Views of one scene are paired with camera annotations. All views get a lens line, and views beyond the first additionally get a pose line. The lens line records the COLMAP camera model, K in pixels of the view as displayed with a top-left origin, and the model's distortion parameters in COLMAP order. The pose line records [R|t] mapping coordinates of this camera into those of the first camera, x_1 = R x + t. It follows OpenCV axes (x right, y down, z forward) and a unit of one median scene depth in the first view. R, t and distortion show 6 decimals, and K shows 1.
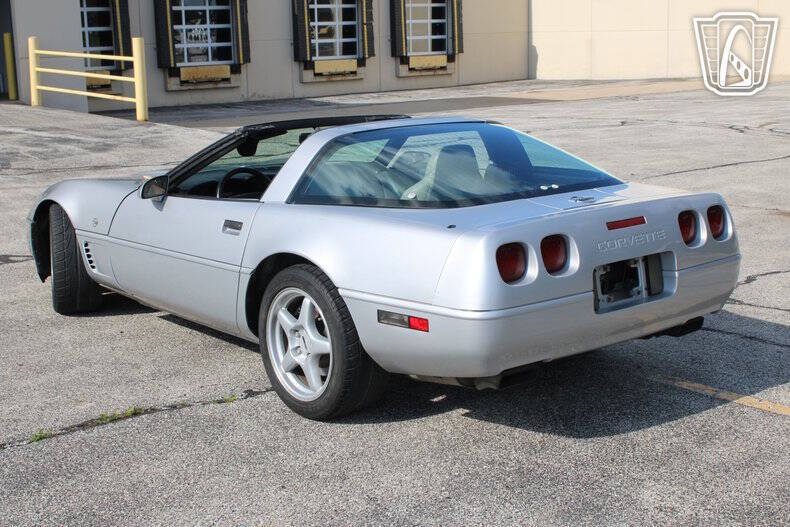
lens RADIAL K [[1220.7, 0, 395.5], [0, 1220.7, 256.5], [0, 0, 1]] dist [-0.049661, 0.000000]
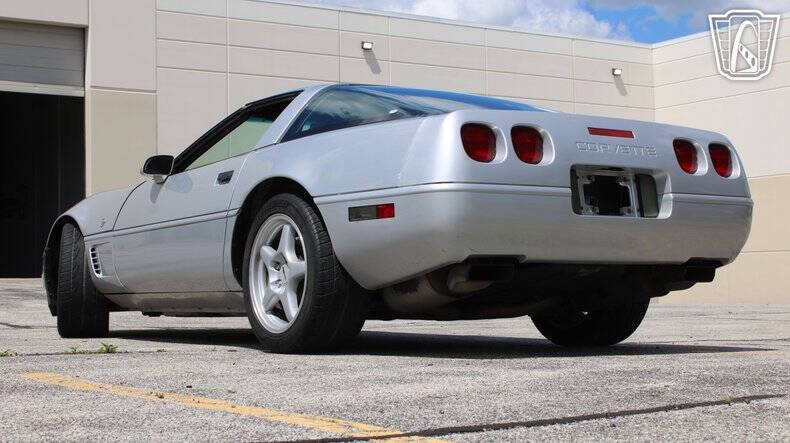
lens RADIAL K [[1360.4, 0, 396.3], [0, 1360.4, 221.6], [0, 0, 1]] dist [0.019084, 0.000000]
pose [[0.995105, 0.004516, -0.098715, 0.121251], [-0.029094, 0.968067, -0.248997, 0.300873], [0.094439, 0.250650, 0.963460, -0.038065]]
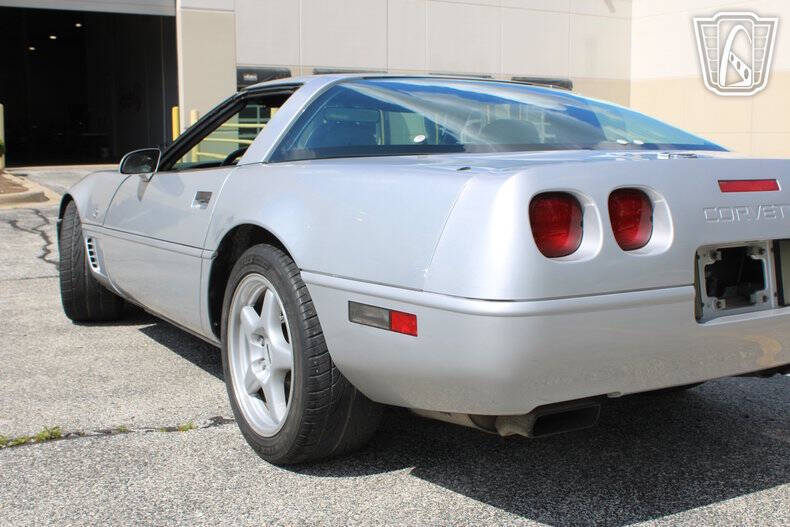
lens RADIAL K [[936.8, 0, 390.6], [0, 936.8, 265.7], [0, 0, 1]] dist [-0.074818, 0.000000]
pose [[0.989592, 0.038902, -0.138541, 0.069605], [-0.047574, 0.997074, -0.059839, 0.049820], [0.135807, 0.065807, 0.988547, 0.477603]]
